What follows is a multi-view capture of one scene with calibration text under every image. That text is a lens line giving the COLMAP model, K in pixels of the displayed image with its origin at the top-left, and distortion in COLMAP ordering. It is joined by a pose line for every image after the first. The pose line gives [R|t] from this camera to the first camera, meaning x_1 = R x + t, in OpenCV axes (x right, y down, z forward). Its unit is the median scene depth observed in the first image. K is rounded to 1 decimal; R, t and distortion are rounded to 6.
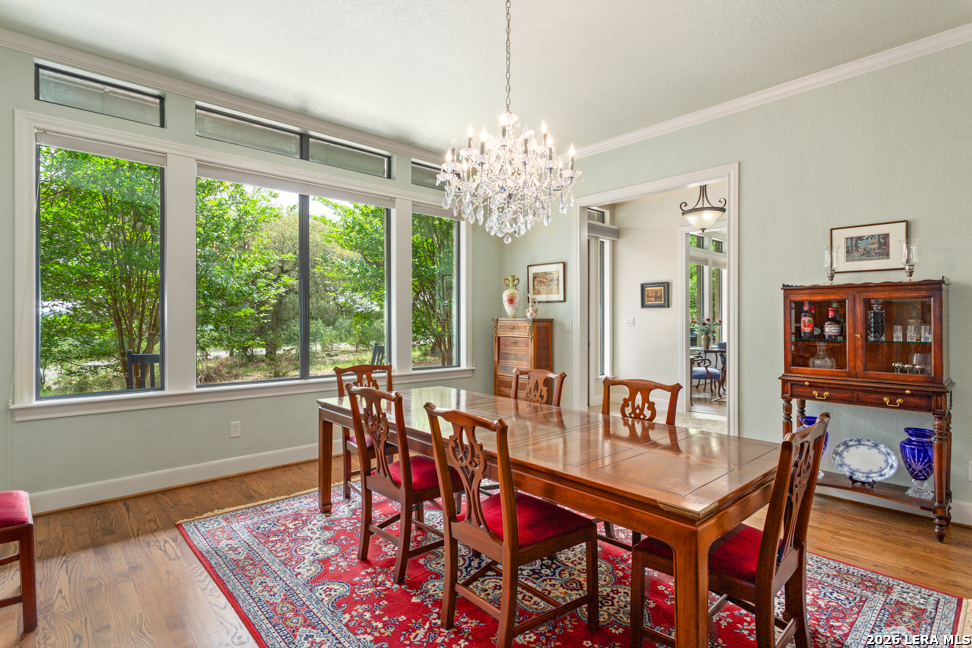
lens RADIAL K [[493.5, 0, 483.6], [0, 493.5, 320.4], [0, 0, 1]] dist [-0.007408, 0.000919]
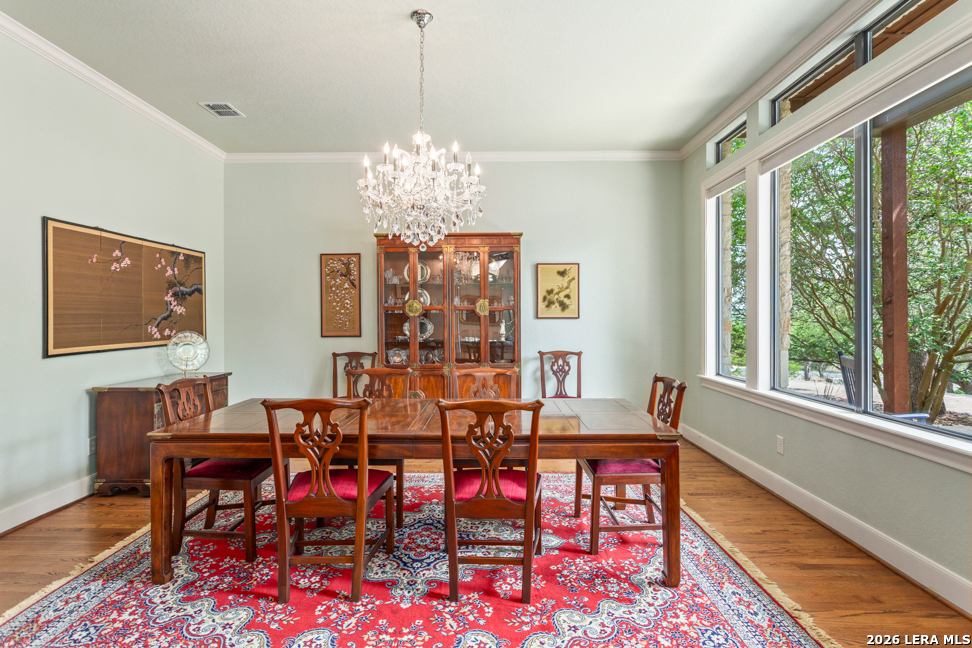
lens RADIAL K [[493.5, 0, 487.2], [0, 493.5, 321.1], [0, 0, 1]] dist [-0.007408, 0.000919]
pose [[0.679300, -0.003783, 0.733851, -0.645030], [0.003181, 0.999992, 0.002210, 0.000326], [-0.733854, 0.000833, 0.679307, 0.186853]]
